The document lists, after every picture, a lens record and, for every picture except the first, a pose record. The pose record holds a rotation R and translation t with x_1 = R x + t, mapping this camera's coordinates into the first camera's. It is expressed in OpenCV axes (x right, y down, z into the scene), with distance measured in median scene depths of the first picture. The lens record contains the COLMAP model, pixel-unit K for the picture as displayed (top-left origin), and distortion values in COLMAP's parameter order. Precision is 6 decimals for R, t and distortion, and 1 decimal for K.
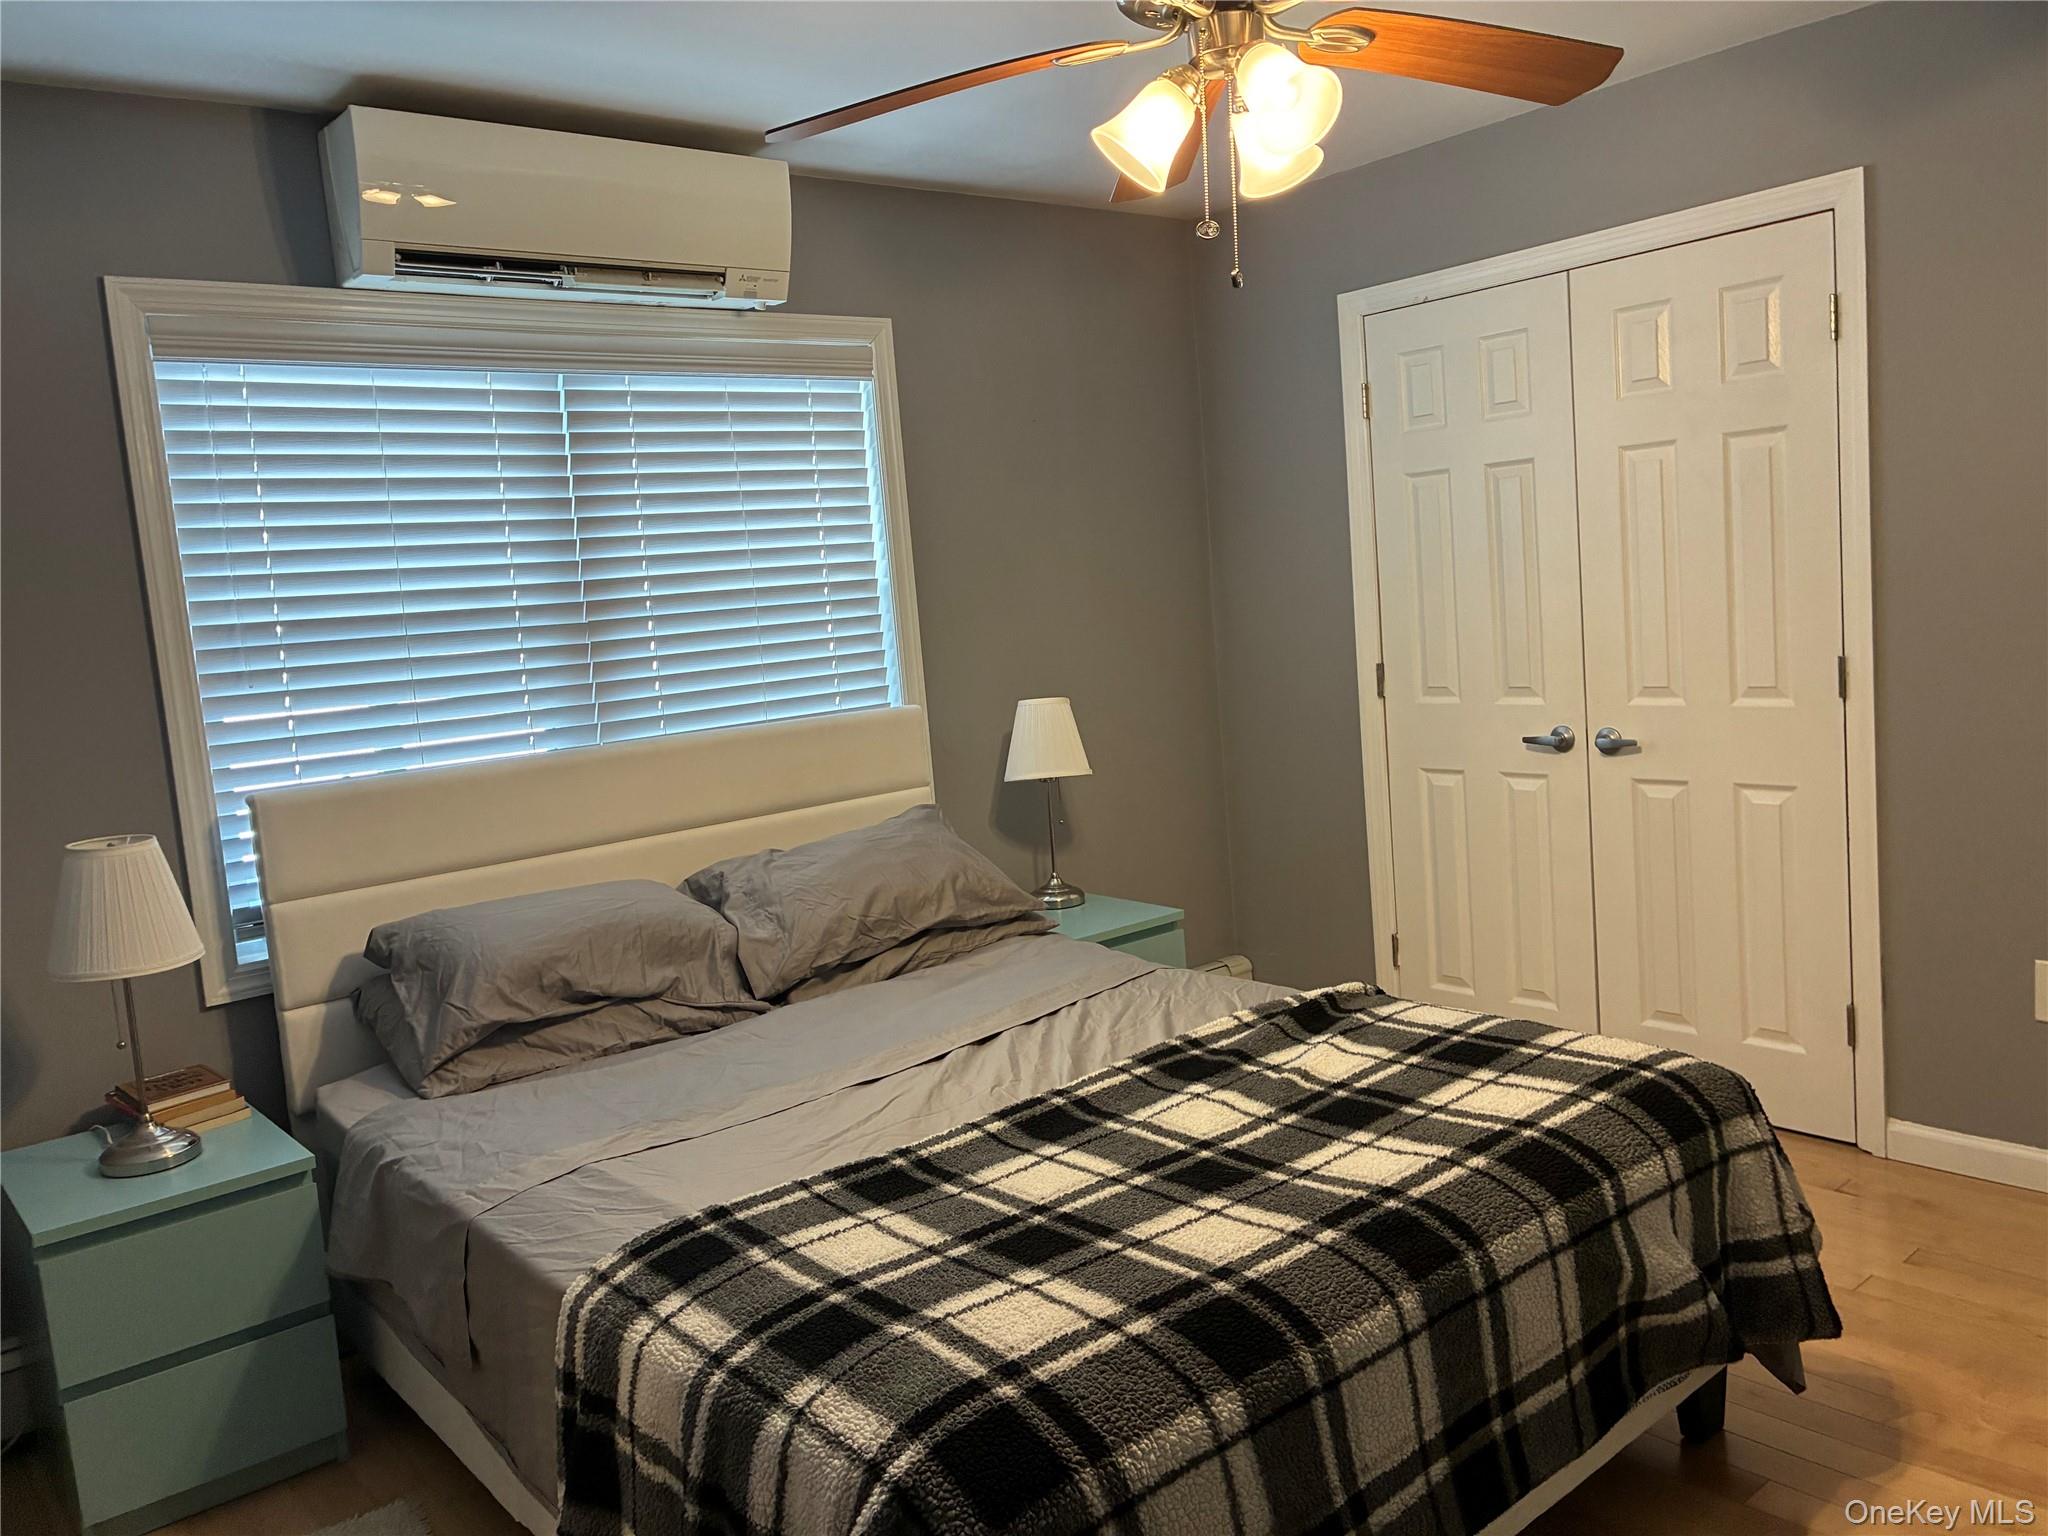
lens RADIAL K [[1555.2, 0, 1044.7], [0, 1555.2, 765.7], [0, 0, 1]] dist [0.062333, -0.079320]
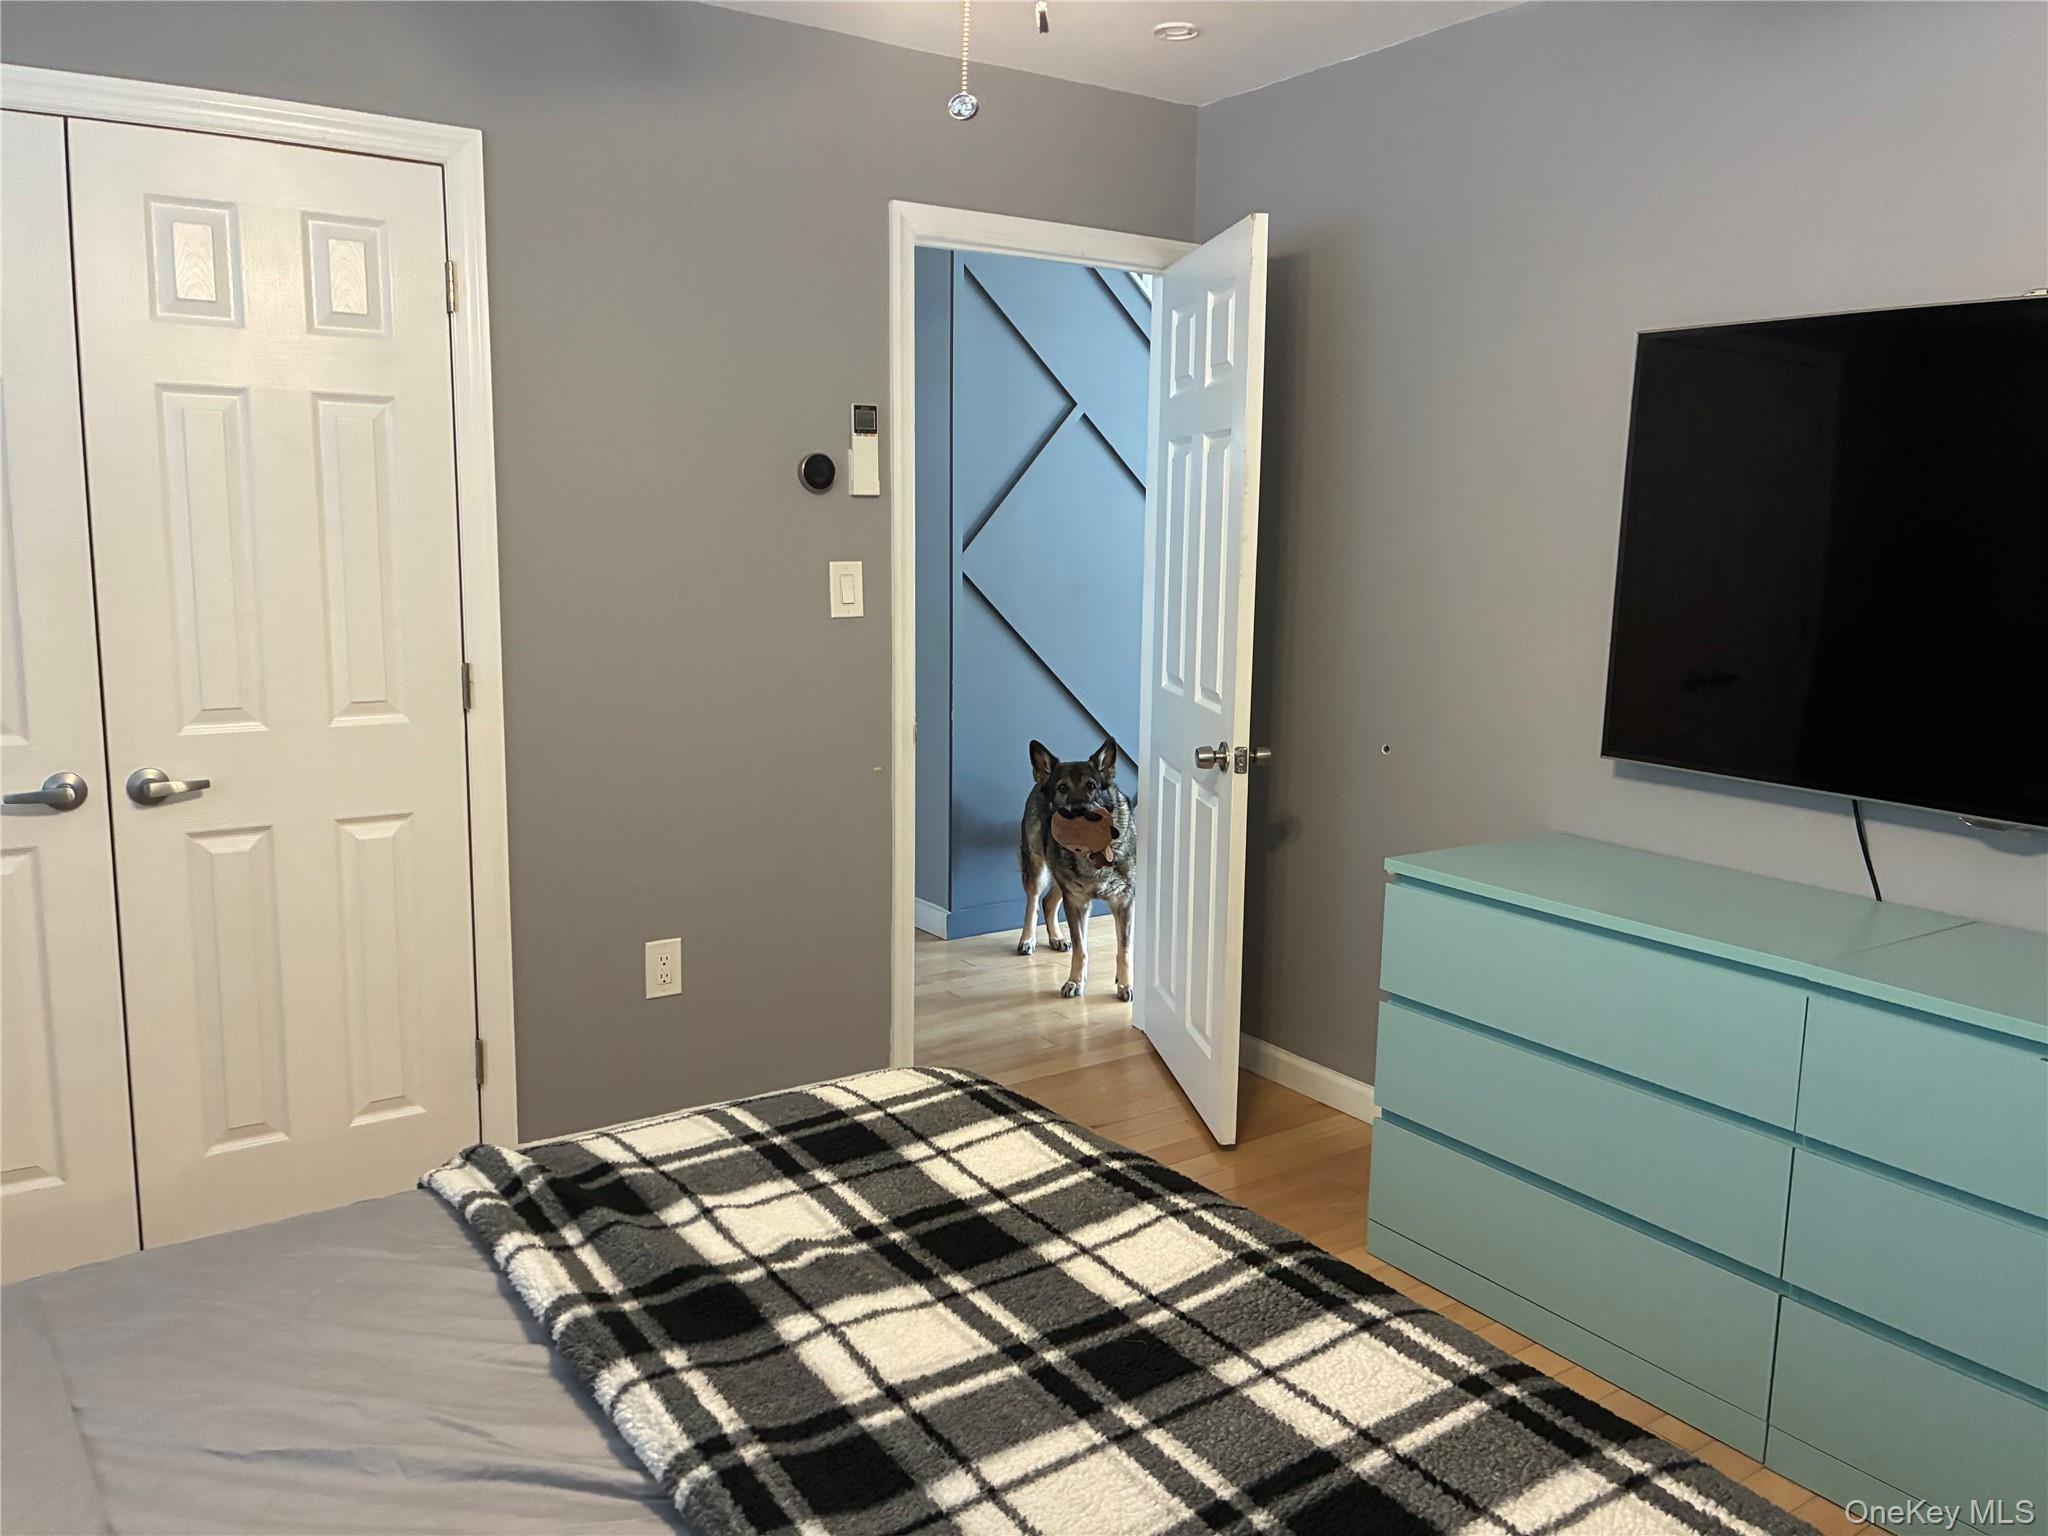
lens RADIAL K [[1555.2, 0, 1028.3], [0, 1555.2, 766.9], [0, 0, 1]] dist [0.062333, -0.079320]
pose [[0.102017, -0.076725, 0.991819, -0.484486], [0.094616, 0.993250, 0.067104, -0.052763], [-0.990273, 0.086996, 0.108588, 0.766219]]
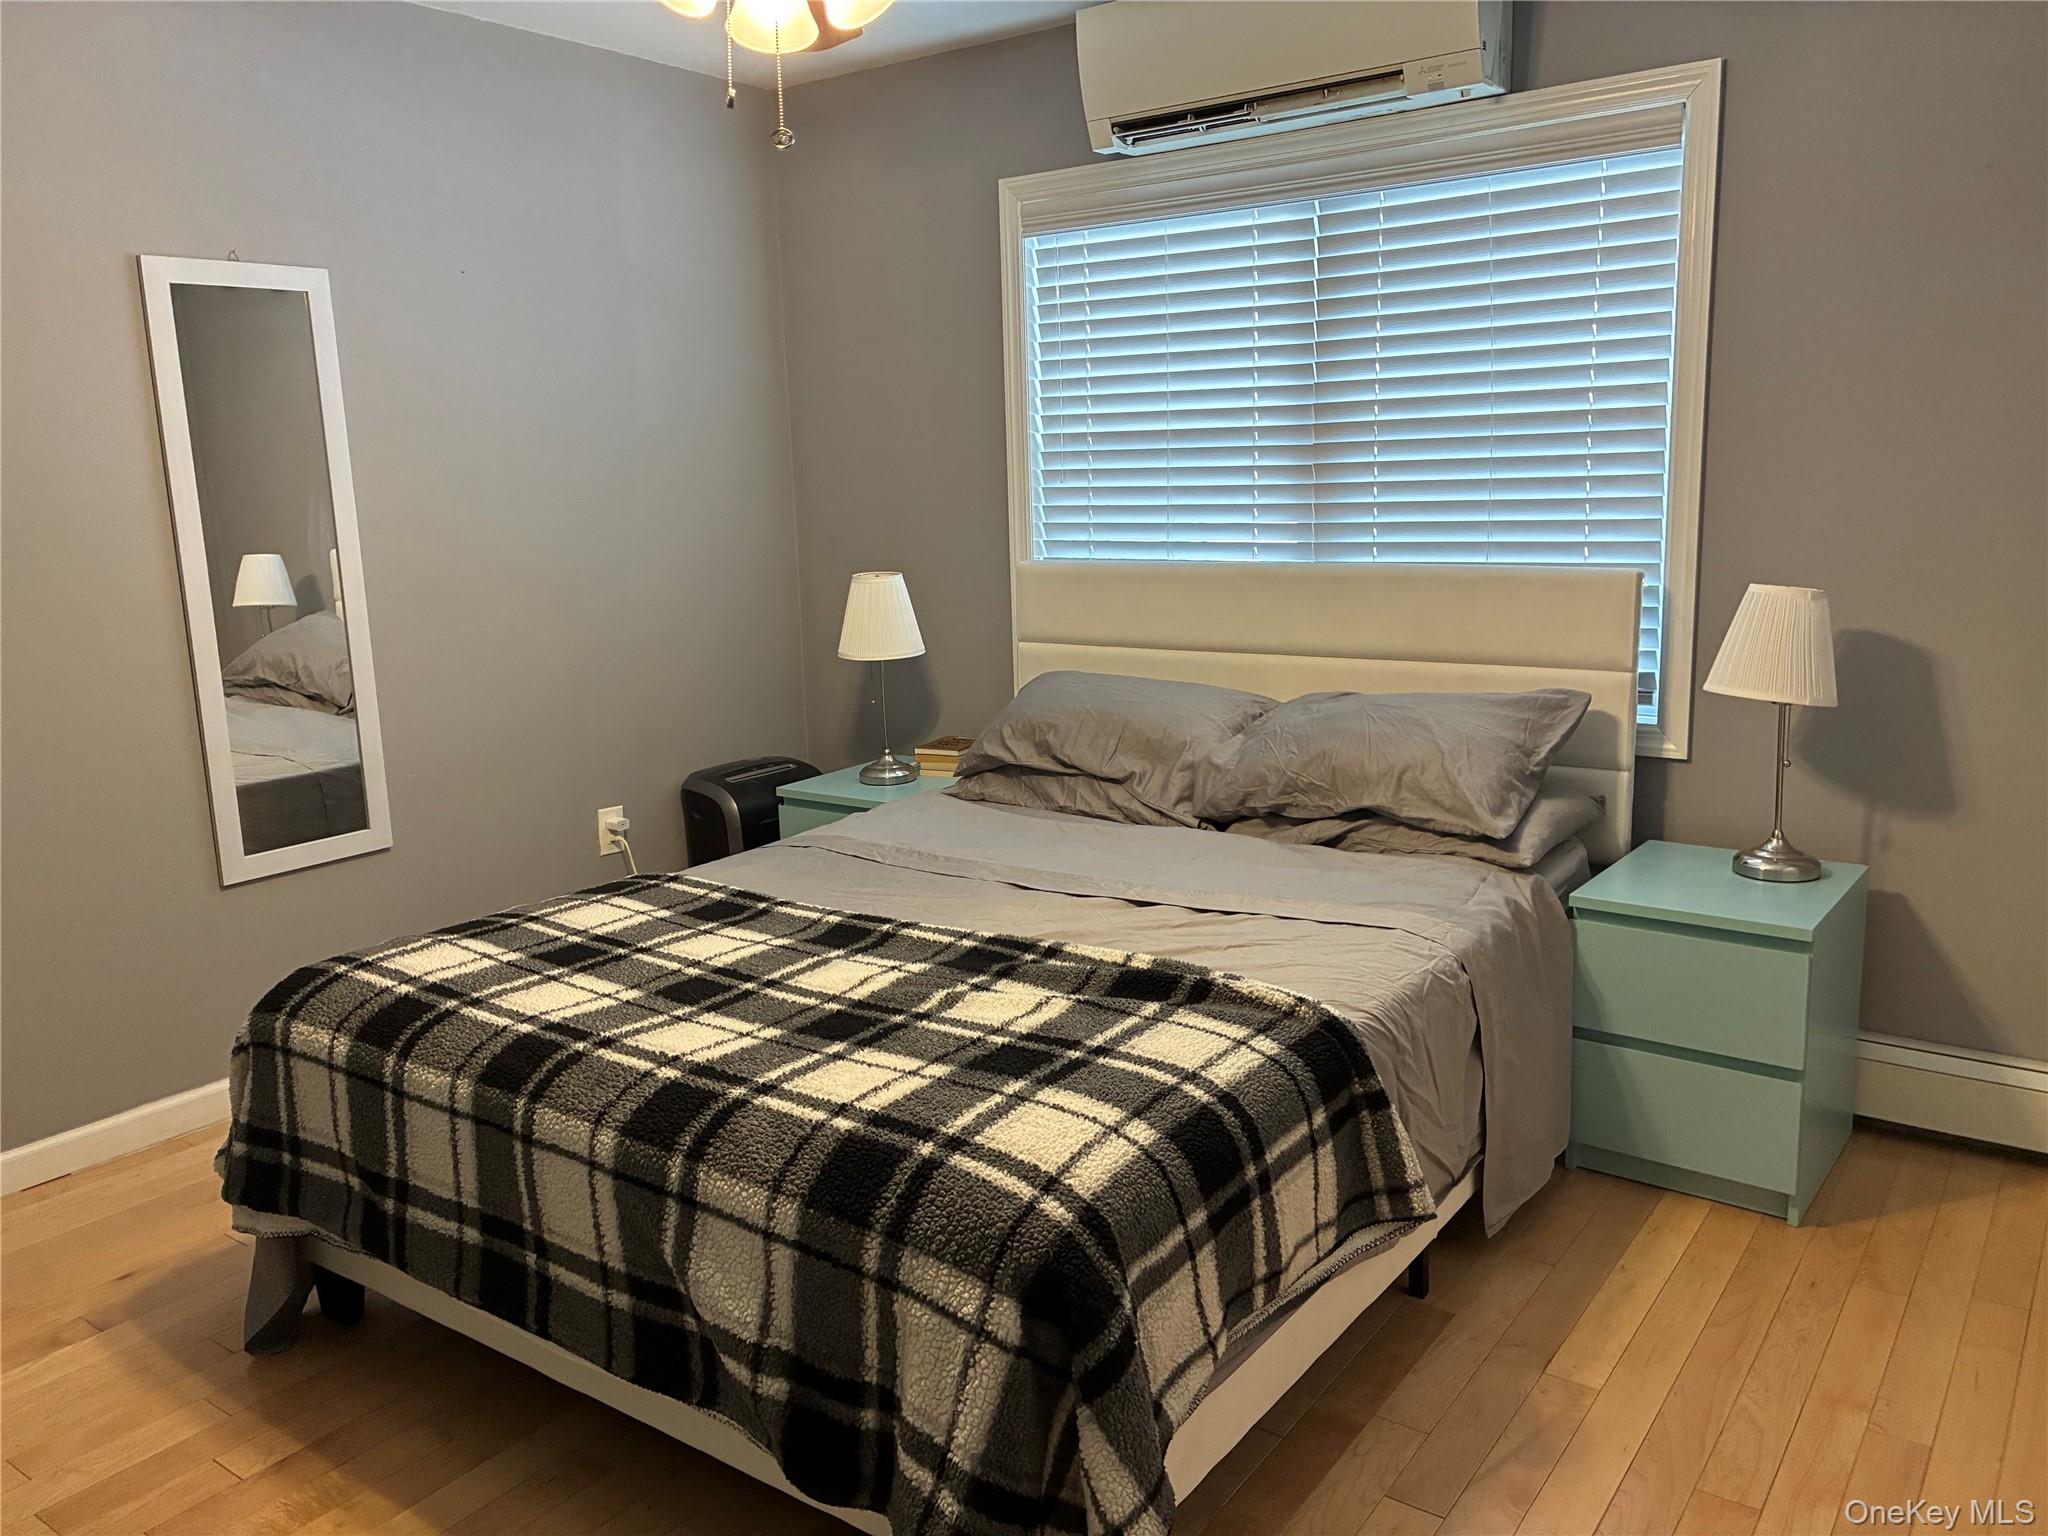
lens RADIAL K [[1555.2, 0, 1036.1], [0, 1555.2, 763.0], [0, 0, 1]] dist [0.062333, -0.079320]
pose [[0.240167, 0.254277, -0.936837, 0.958613], [-0.106307, 0.966168, 0.234986, -0.152933], [0.964893, 0.043157, 0.259073, 0.761523]]
